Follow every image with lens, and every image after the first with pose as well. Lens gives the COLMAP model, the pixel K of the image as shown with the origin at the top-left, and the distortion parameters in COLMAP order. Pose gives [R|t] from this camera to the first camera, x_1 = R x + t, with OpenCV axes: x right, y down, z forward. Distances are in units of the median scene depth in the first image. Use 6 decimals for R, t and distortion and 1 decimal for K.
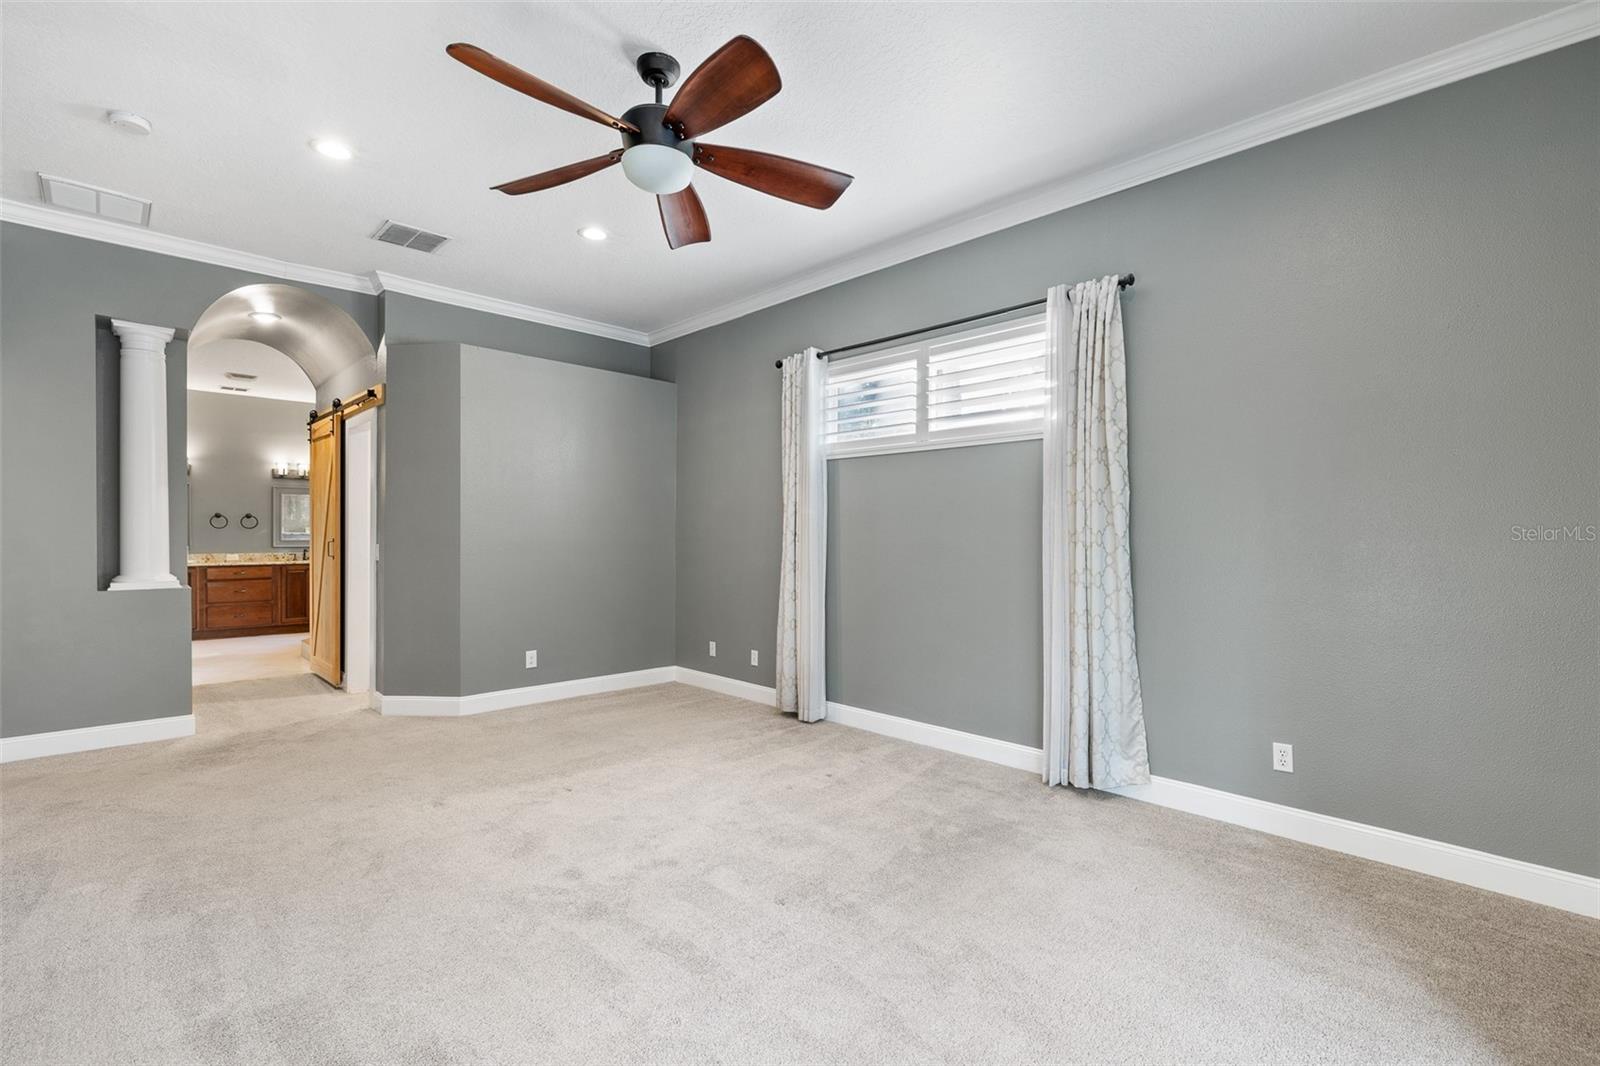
lens RADIAL K [[735.7, 0, 804.2], [0, 735.7, 538.8], [0, 0, 1]] dist [0.001351, 0.000548]
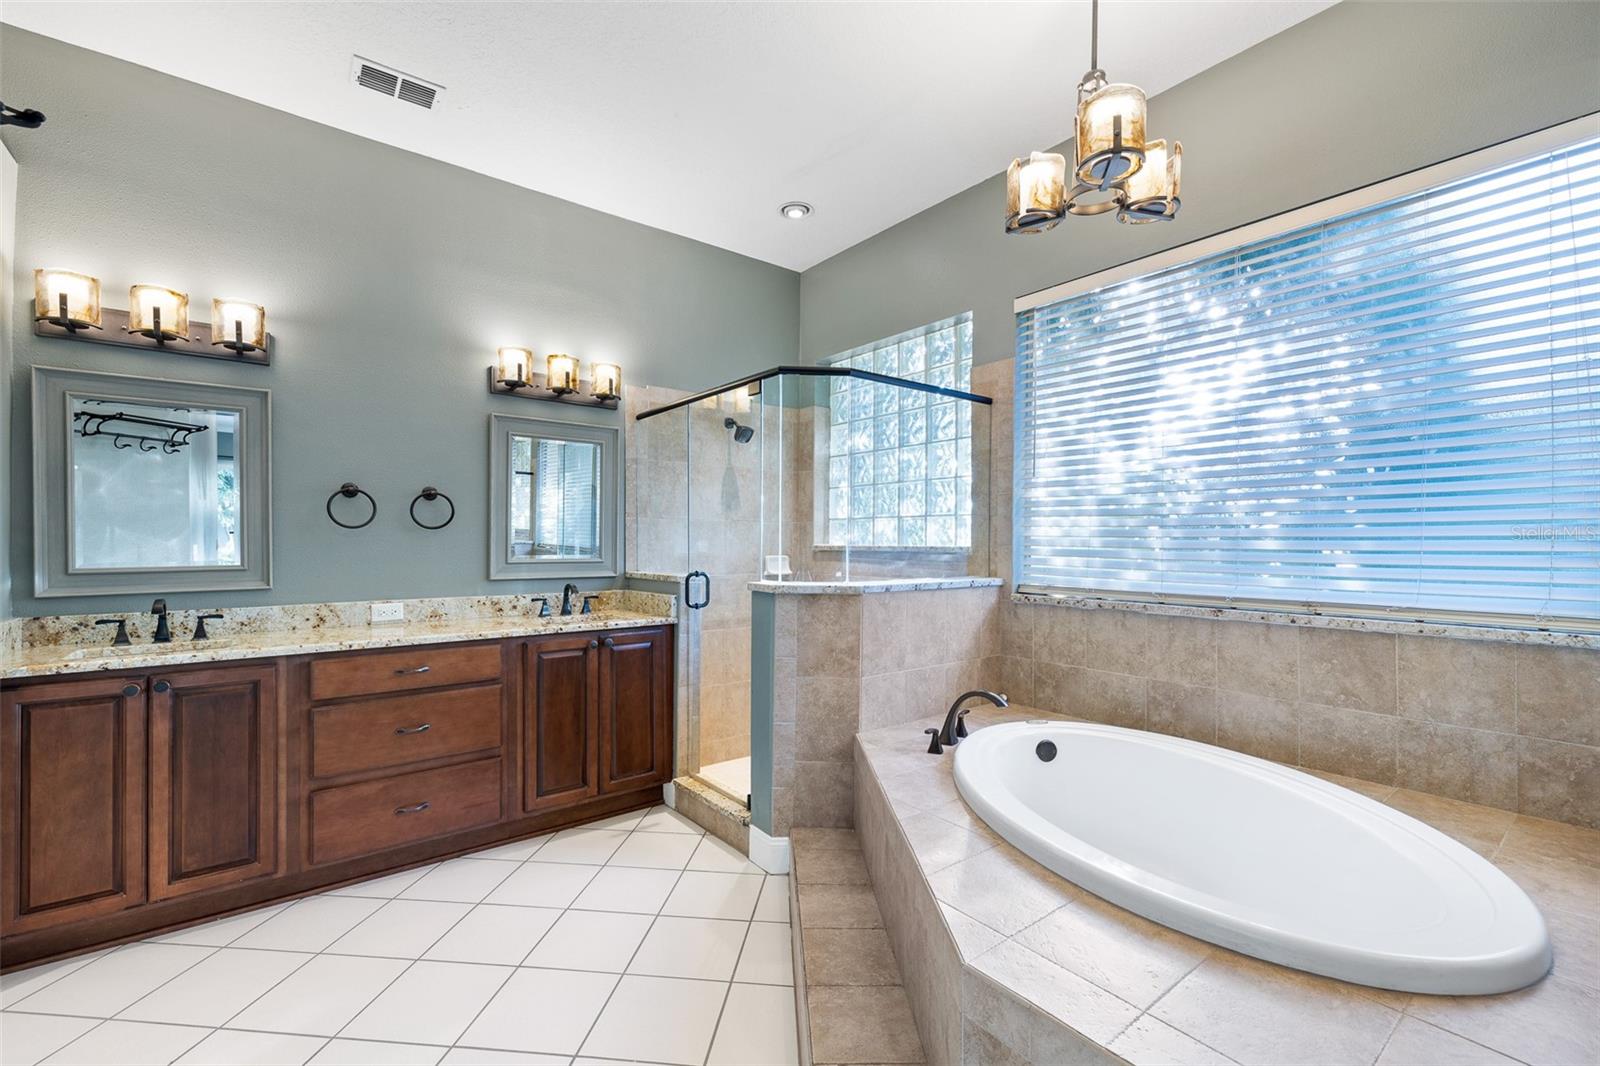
lens RADIAL K [[684.0, 0, 796.1], [0, 684.0, 533.8], [0, 0, 1]] dist [0.003185, 0.000286]
pose [[0.995141, -0.000206, -0.098460, -0.558022], [-0.000650, 0.999962, -0.008664, -0.009209], [0.098458, 0.008686, 0.995103, 0.703804]]
